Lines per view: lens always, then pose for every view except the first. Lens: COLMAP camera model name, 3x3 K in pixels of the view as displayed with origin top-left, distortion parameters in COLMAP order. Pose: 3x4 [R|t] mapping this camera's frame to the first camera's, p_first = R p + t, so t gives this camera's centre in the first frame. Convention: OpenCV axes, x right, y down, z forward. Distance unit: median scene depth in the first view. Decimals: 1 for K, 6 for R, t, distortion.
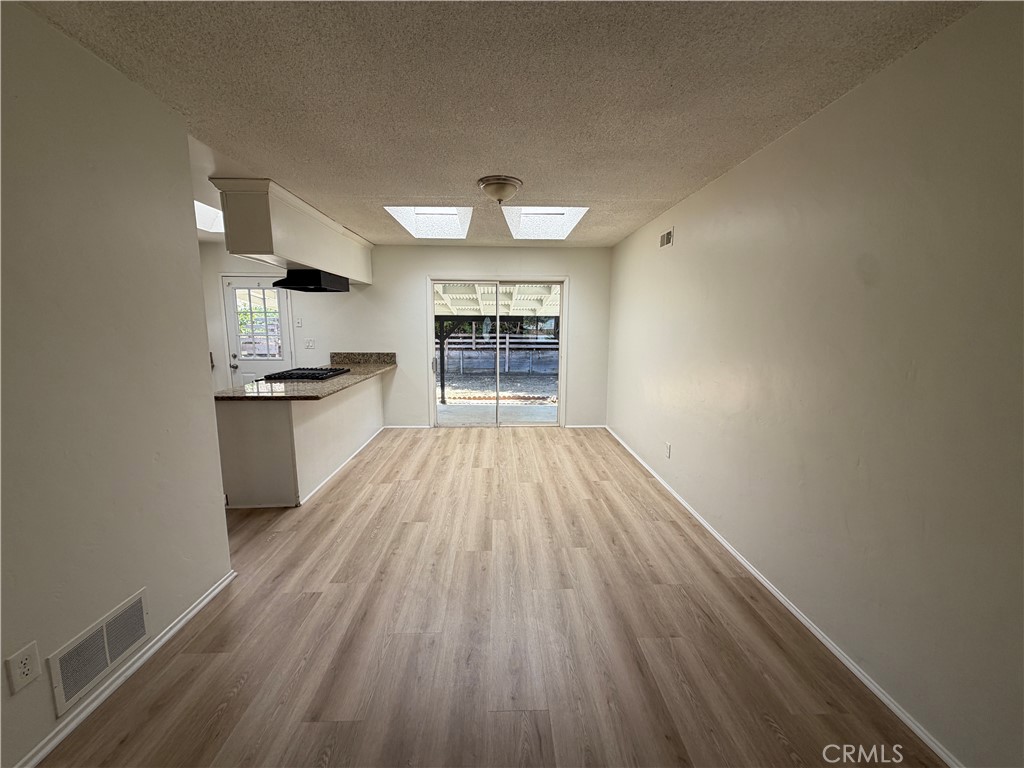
lens RADIAL K [[409.2, 0, 512.5], [0, 409.2, 382.9], [0, 0, 1]] dist [0.000529, 0.001064]
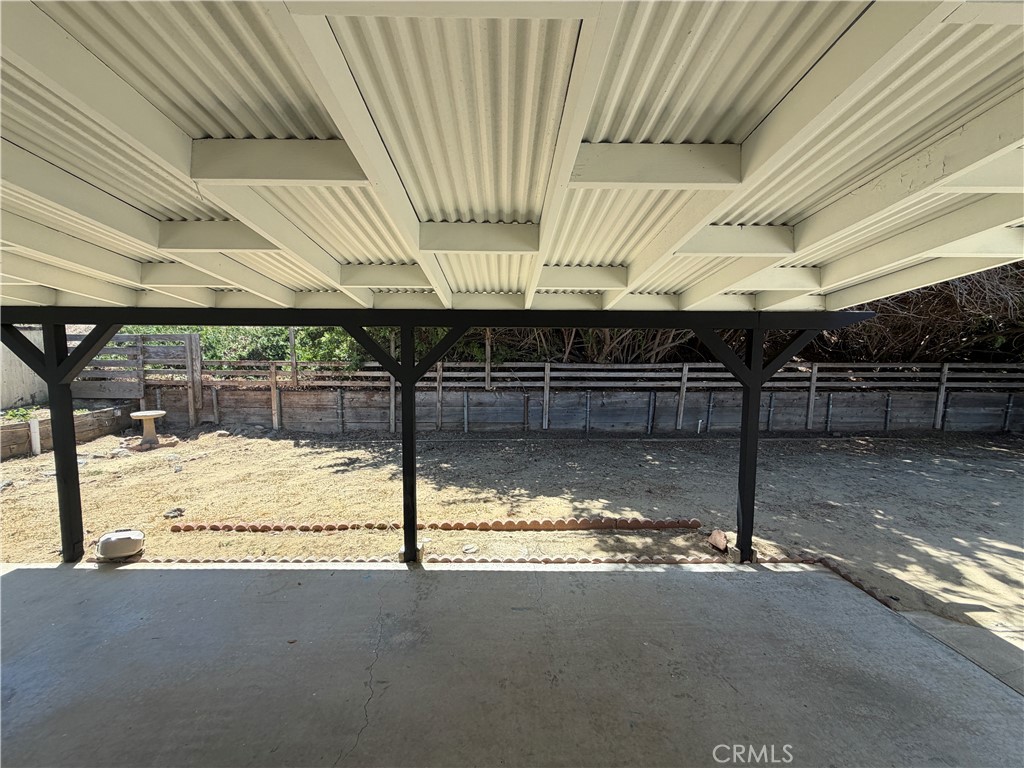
lens RADIAL K [[409.2, 0, 510.7], [0, 409.2, 385.1], [0, 0, 1]] dist [0.000529, 0.001064]
pose [[0.999932, -0.002782, 0.011363, -0.069186], [0.003564, 0.997586, -0.069347, -0.048782], [-0.011143, 0.069382, 0.997528, 0.432493]]
